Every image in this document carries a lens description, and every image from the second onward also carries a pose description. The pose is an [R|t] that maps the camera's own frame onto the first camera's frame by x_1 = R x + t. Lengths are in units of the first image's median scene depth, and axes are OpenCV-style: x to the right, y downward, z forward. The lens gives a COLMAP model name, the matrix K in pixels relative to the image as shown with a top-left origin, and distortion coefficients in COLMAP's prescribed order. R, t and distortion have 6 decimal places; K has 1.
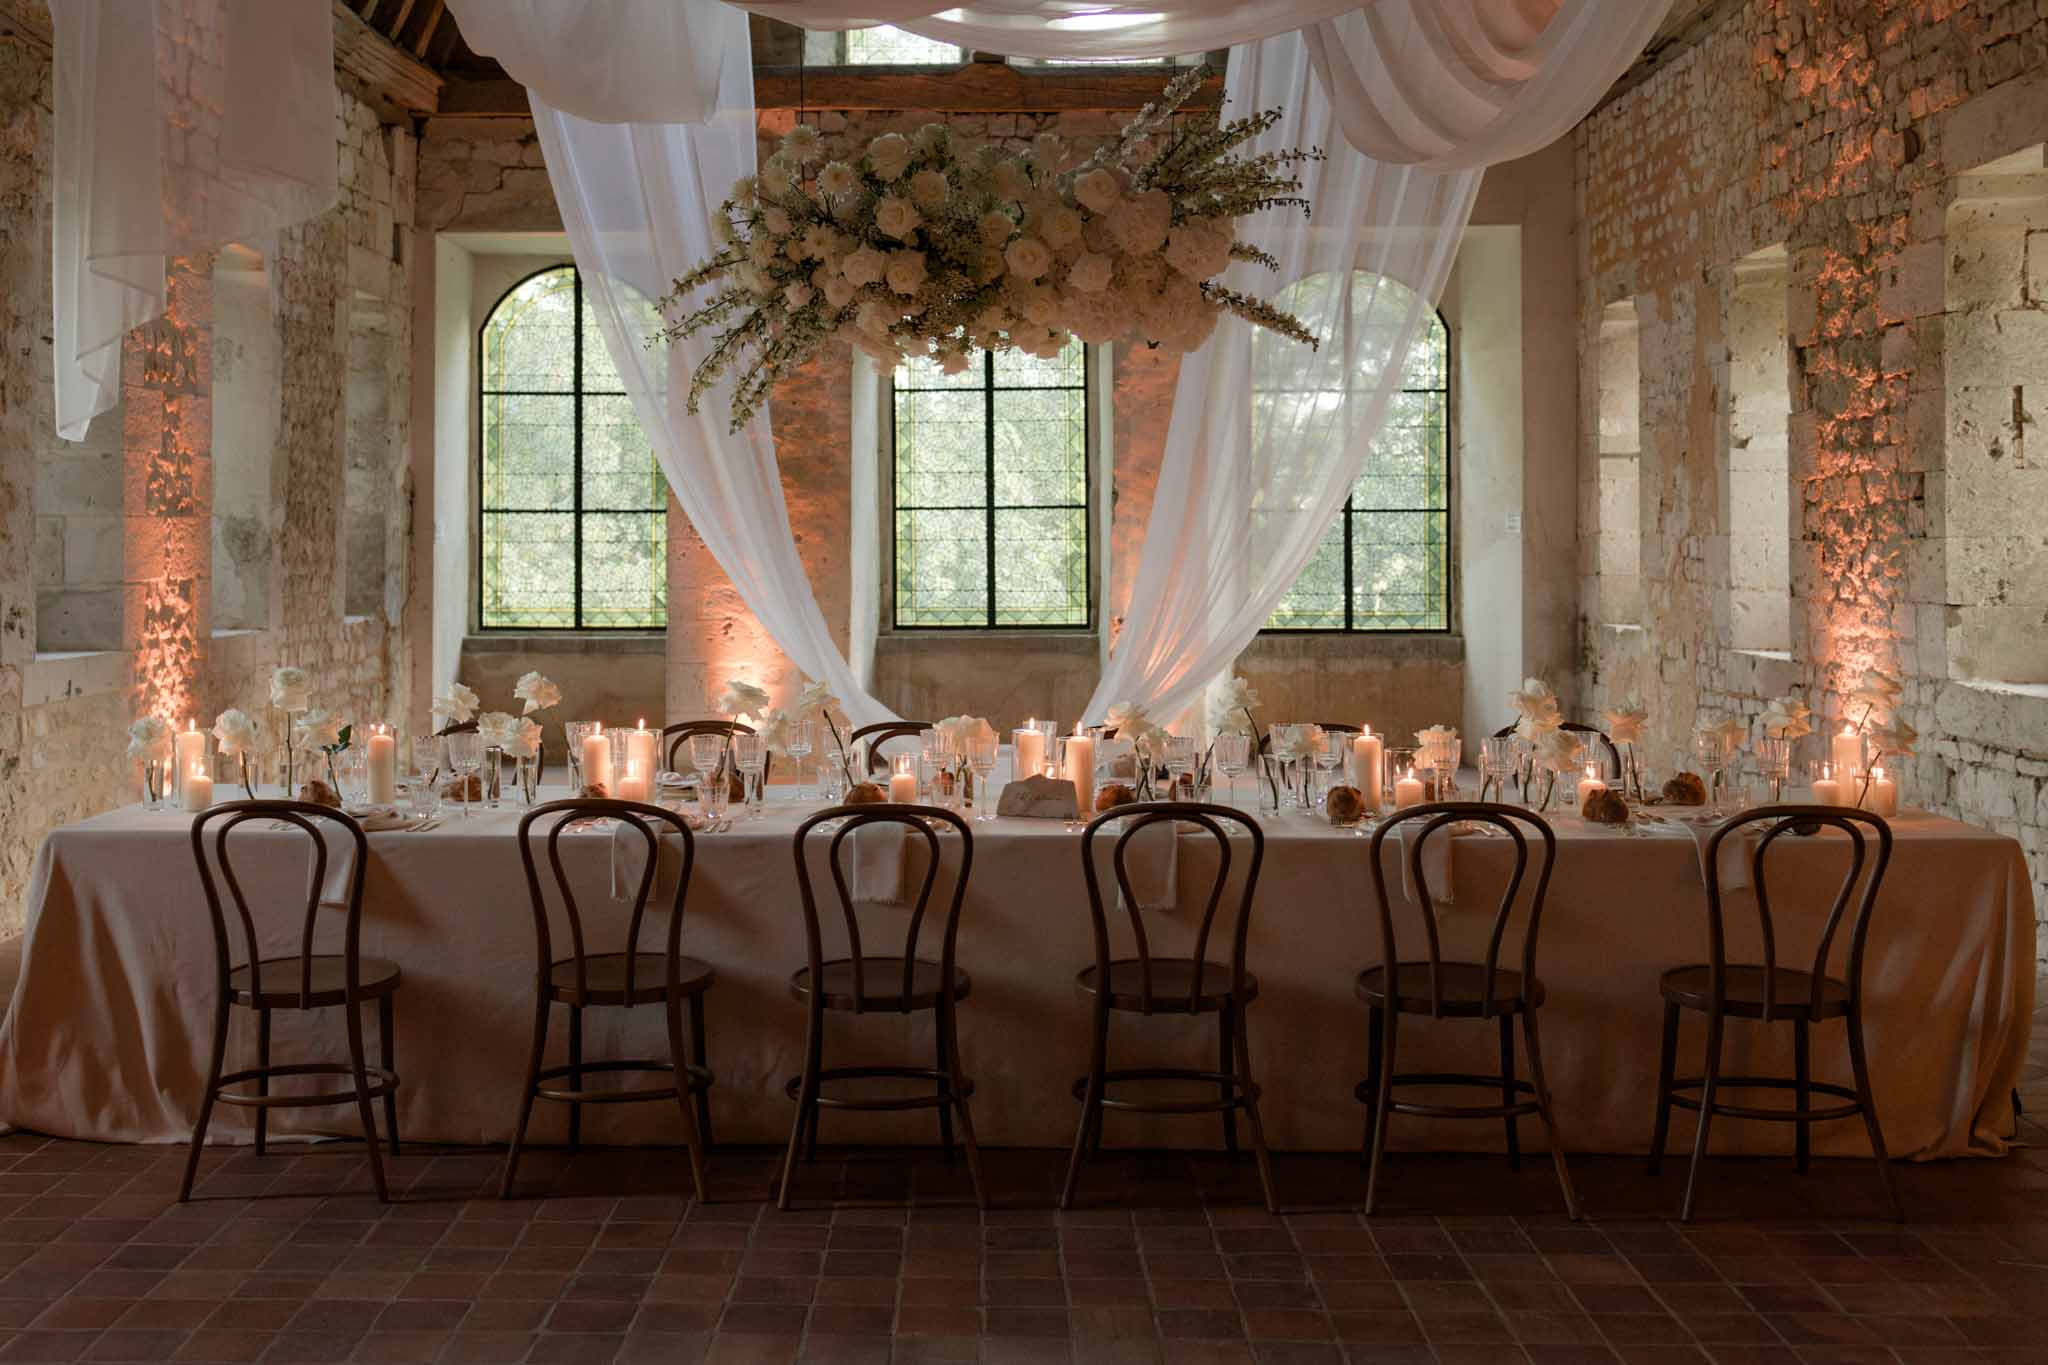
lens RADIAL K [[4113.5, 0, 1024.0], [0, 4113.5, 682.5], [0, 0, 1]] dist [0.184306, -0.131051]
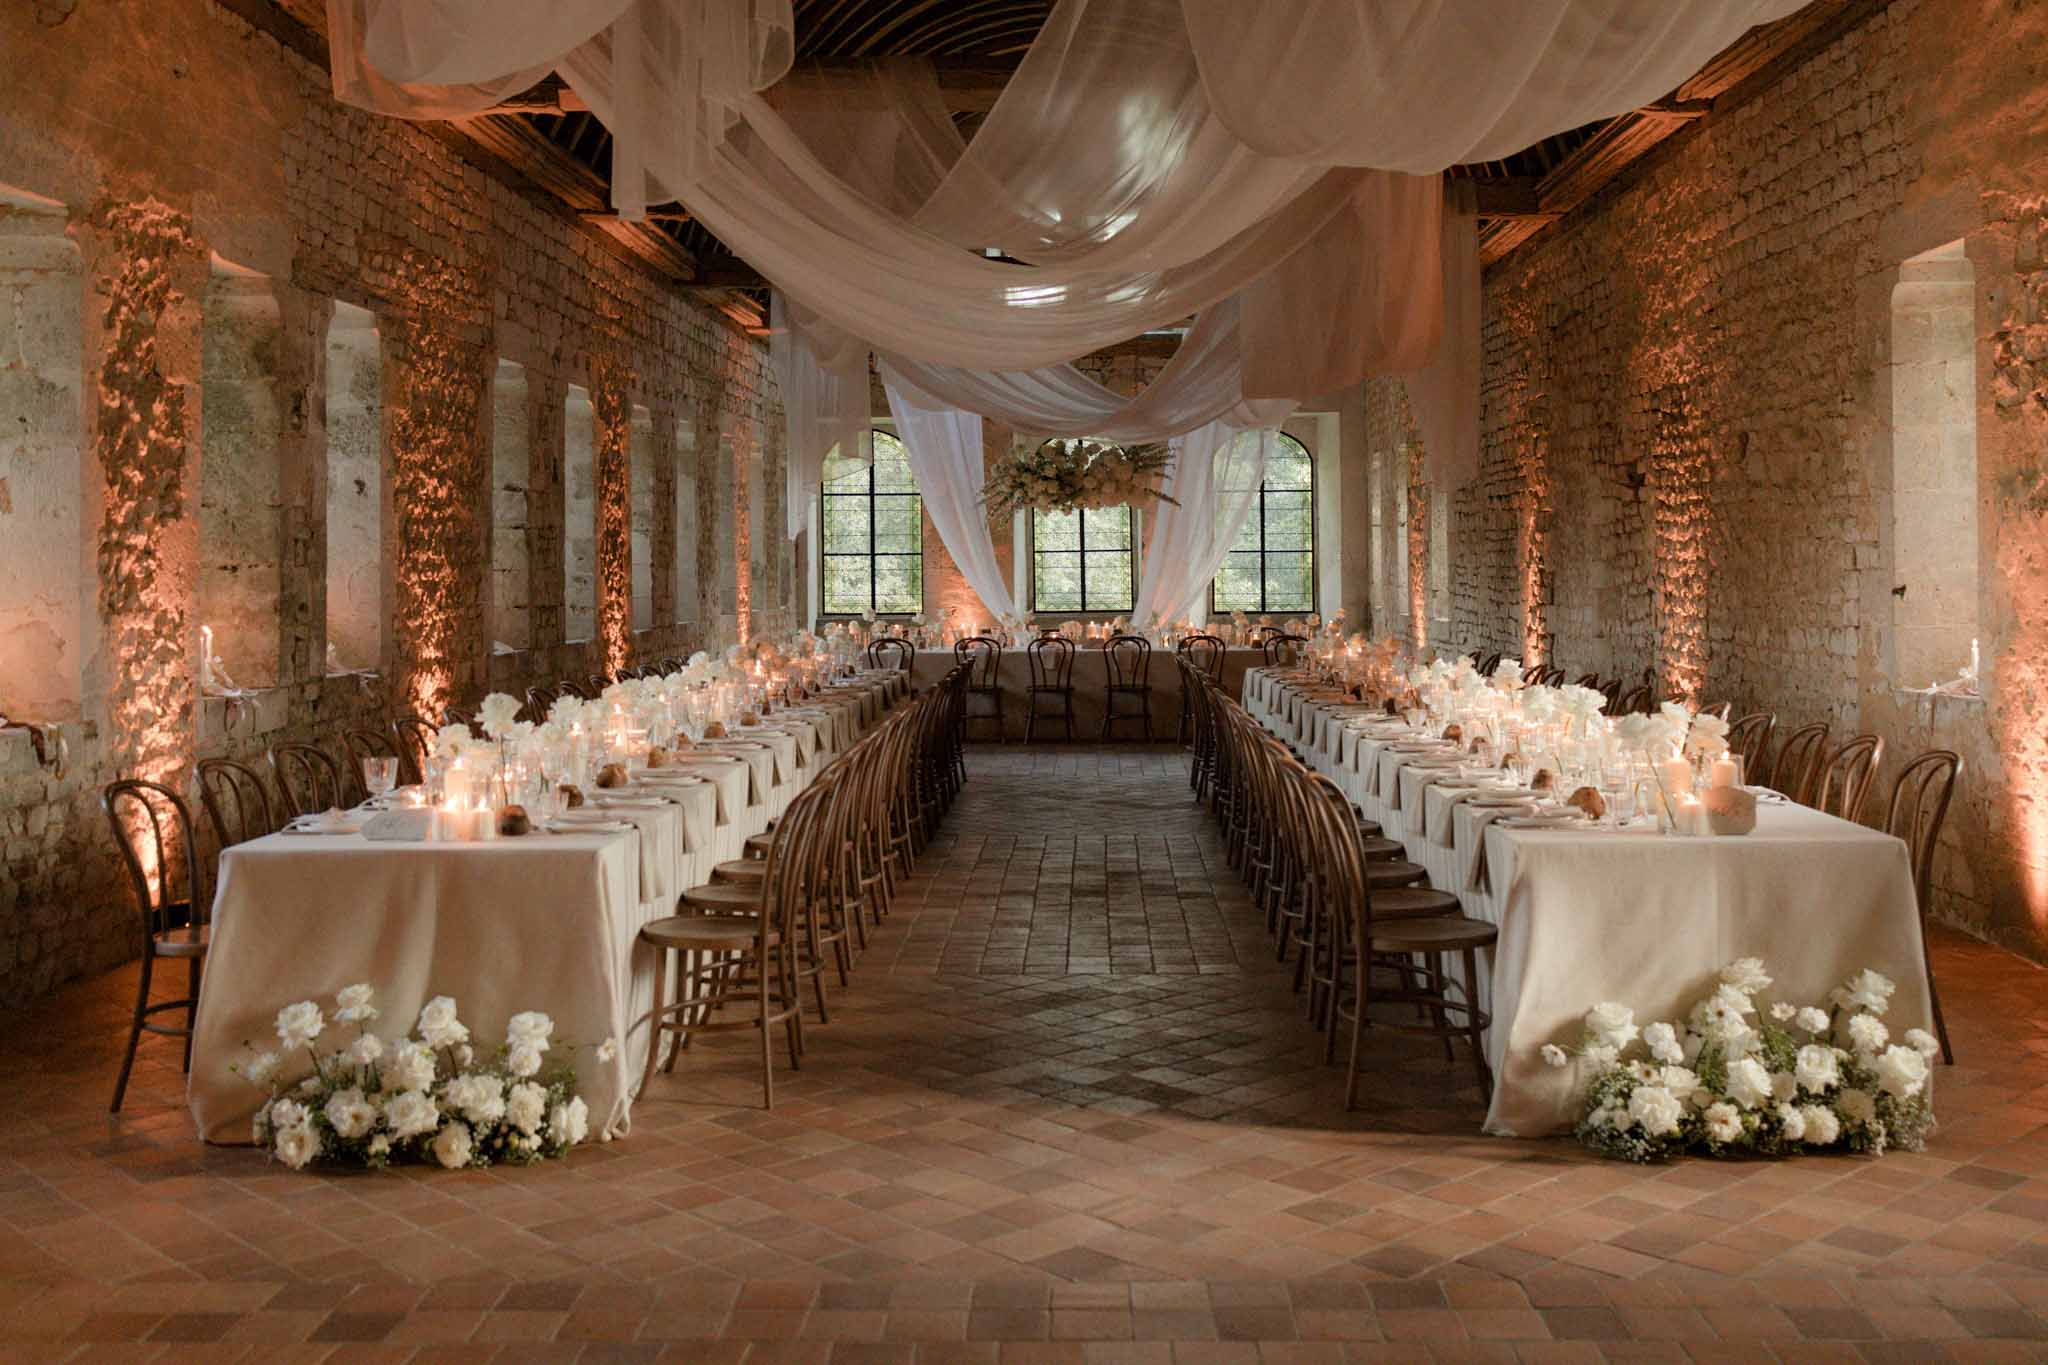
lens RADIAL K [[4006.3, 0, 1025.7], [0, 4006.3, 821.0], [0, 0, 1]] dist [-0.035334, 0.156607]
pose [[0.999673, -0.006312, -0.024799, 0.018131], [0.007045, 0.999538, 0.029563, 0.047810], [0.024601, -0.029729, 0.999255, -1.469466]]
